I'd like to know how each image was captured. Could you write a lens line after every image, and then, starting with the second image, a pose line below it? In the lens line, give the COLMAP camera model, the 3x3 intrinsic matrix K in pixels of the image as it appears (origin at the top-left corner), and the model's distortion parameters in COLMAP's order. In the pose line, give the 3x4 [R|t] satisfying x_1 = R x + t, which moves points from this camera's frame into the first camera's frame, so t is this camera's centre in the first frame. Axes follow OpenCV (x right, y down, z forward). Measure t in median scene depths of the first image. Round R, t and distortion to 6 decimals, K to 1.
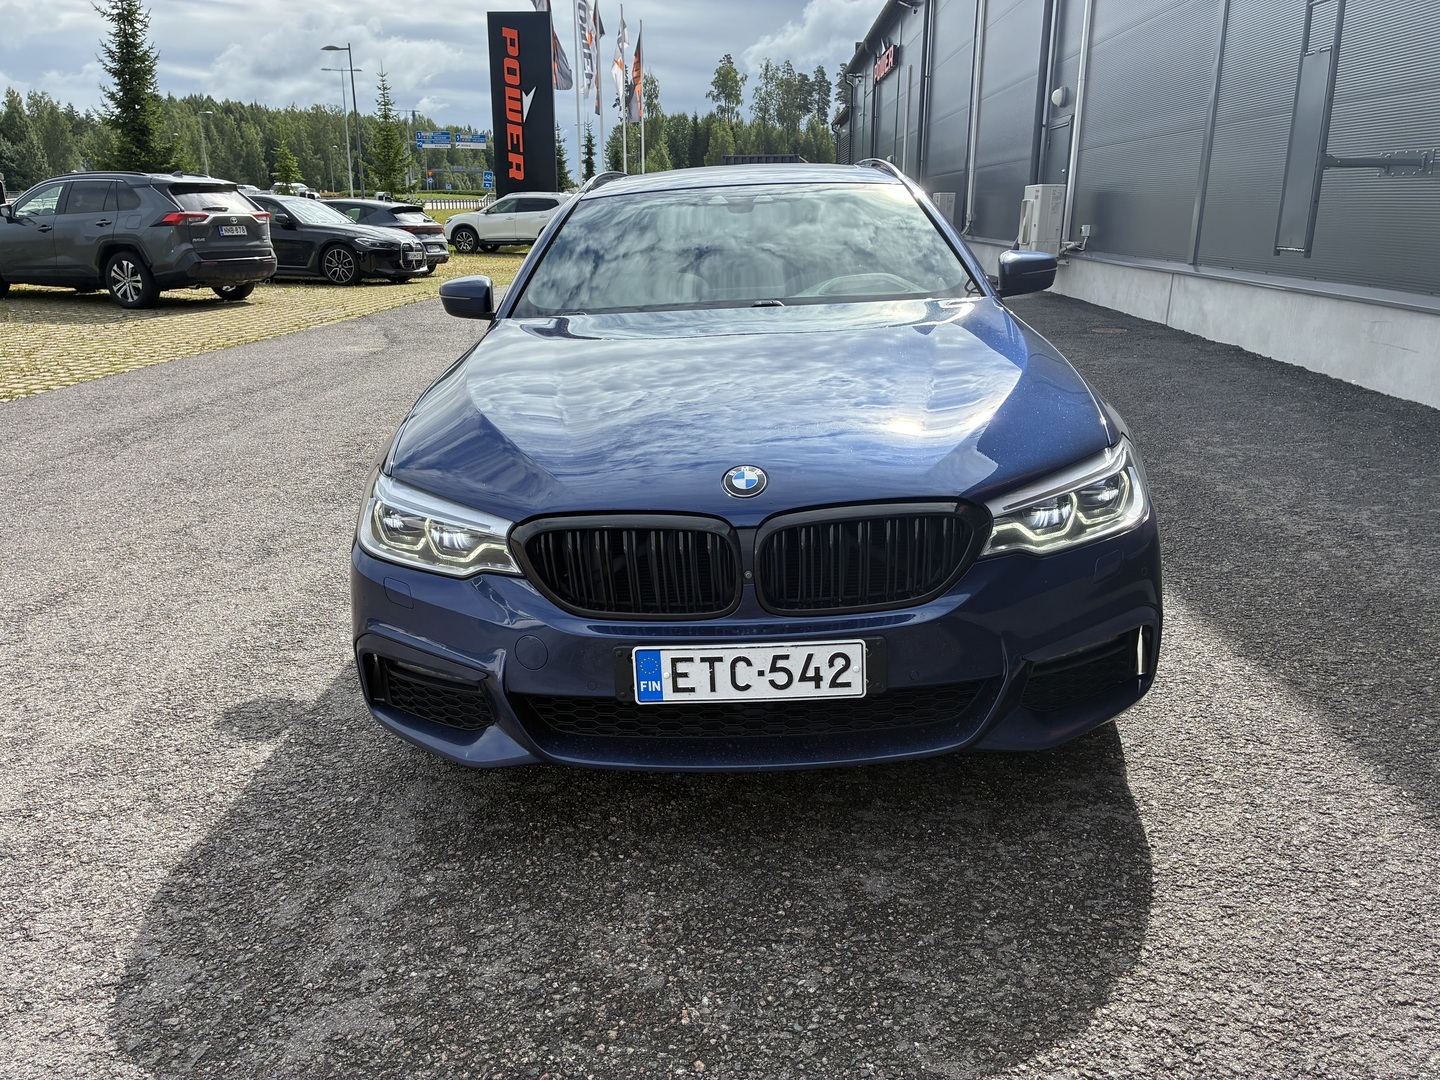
lens RADIAL K [[1102.8, 0, 718.7], [0, 1102.8, 544.0], [0, 0, 1]] dist [0.044419, -0.068187]
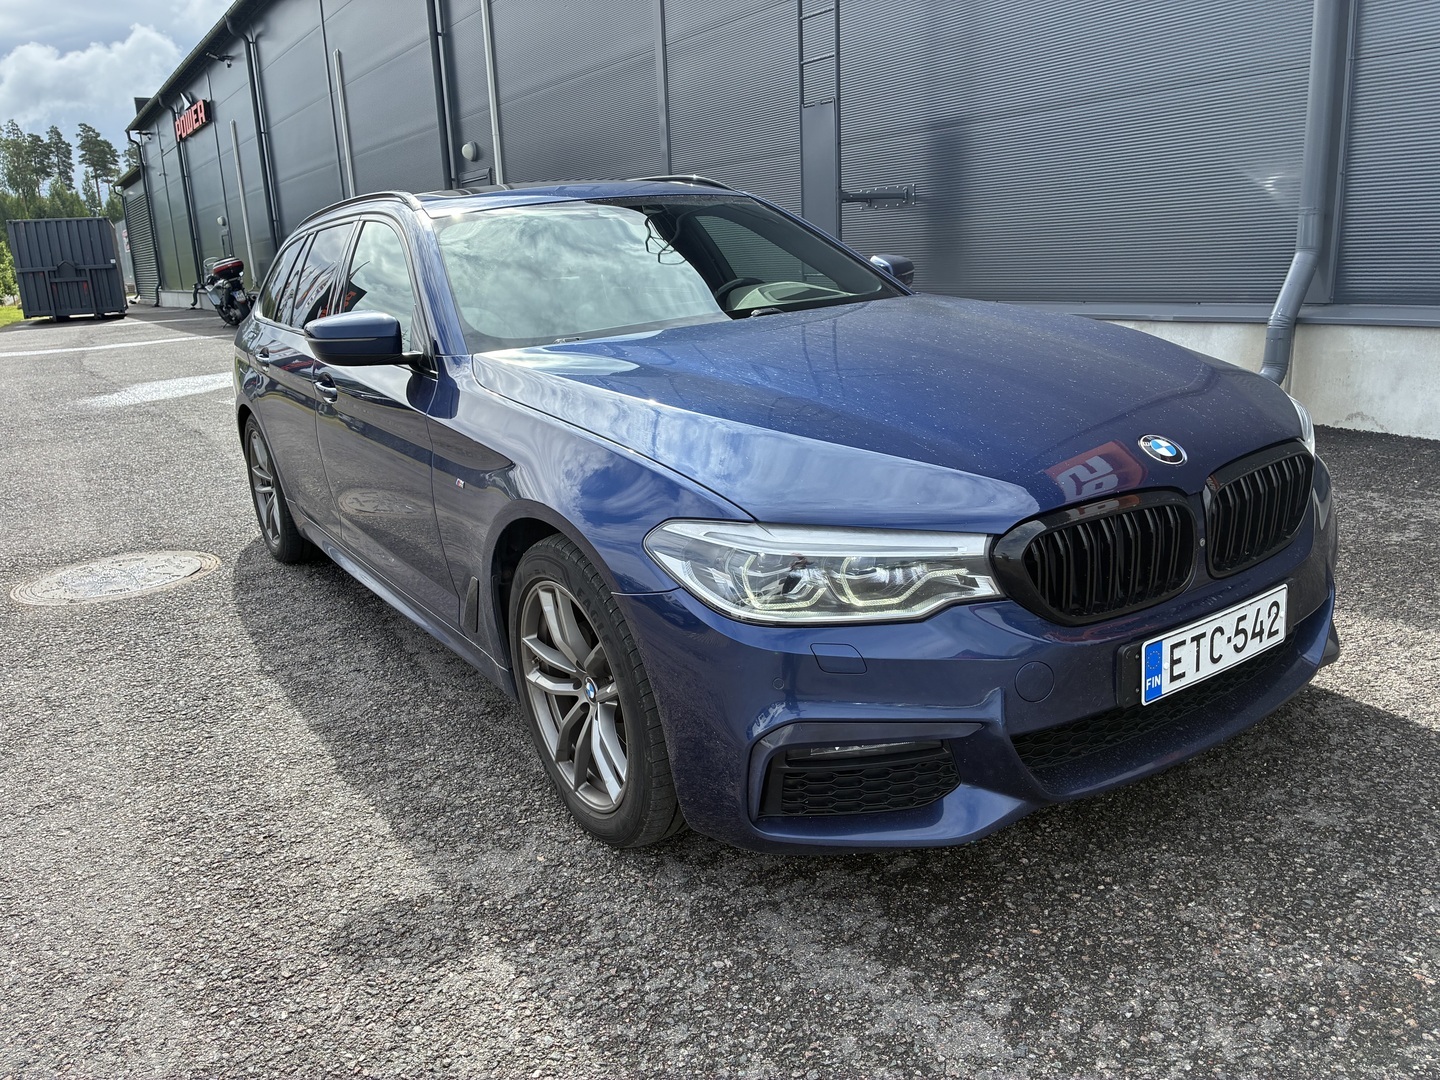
lens RADIAL K [[1102.8, 0, 730.1], [0, 1102.8, 538.0], [0, 0, 1]] dist [0.044419, -0.068187]
pose [[0.815185, -0.174779, 0.552200, -0.837621], [0.206846, 0.978364, 0.004309, -0.064938], [-0.541006, 0.110708, 0.833700, 0.412365]]
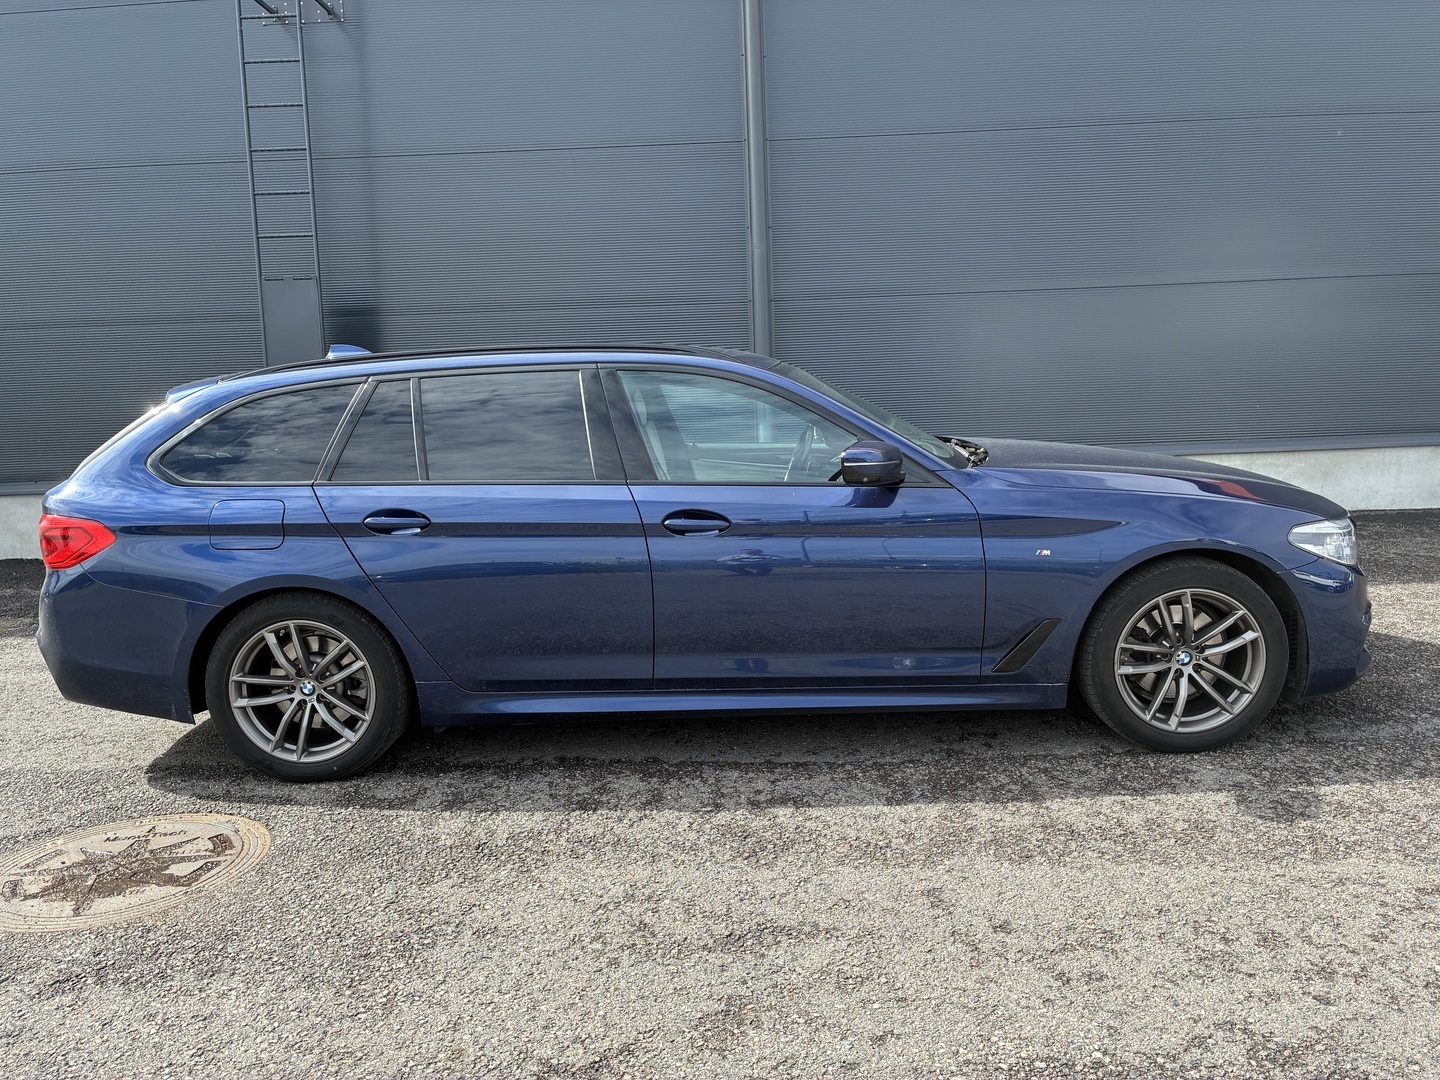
lens RADIAL K [[1102.8, 0, 719.9], [0, 1102.8, 538.7], [0, 0, 1]] dist [0.044419, -0.068187]
pose [[-0.007986, -0.128805, 0.991638, -2.089998], [0.329937, 0.935796, 0.124208, -0.581940], [-0.943969, 0.328170, 0.035025, 2.001267]]
